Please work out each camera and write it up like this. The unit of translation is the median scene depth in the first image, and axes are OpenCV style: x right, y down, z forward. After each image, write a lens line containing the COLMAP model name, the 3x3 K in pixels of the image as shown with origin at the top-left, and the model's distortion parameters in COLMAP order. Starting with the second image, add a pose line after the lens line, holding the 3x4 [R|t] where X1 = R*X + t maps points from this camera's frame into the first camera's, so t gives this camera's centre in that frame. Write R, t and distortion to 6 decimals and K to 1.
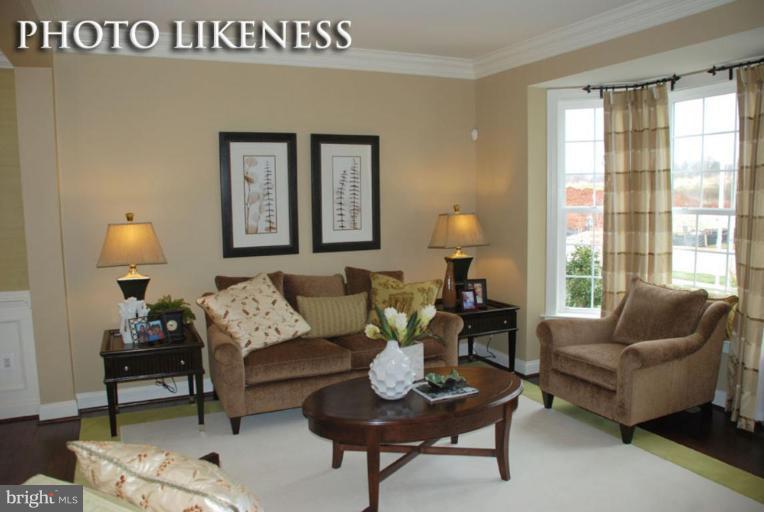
lens RADIAL K [[593.7, 0, 386.2], [0, 593.7, 257.3], [0, 0, 1]] dist [-0.169912, 0.136147]
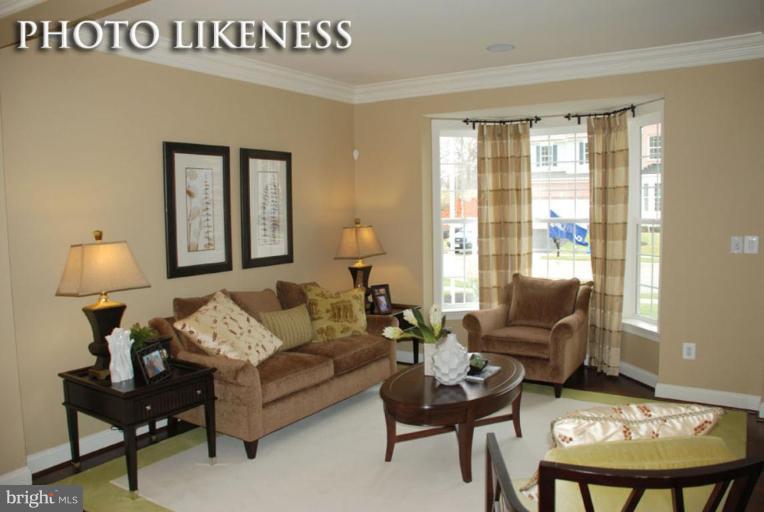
lens RADIAL K [[593.7, 0, 386.2], [0, 593.7, 257.3], [0, 0, 1]] dist [-0.169912, 0.136147]
pose [[0.851003, -0.043603, 0.523347, -0.458287], [0.056676, 0.998352, -0.008981, -0.004658], [-0.522094, 0.037304, 0.852072, 0.045907]]
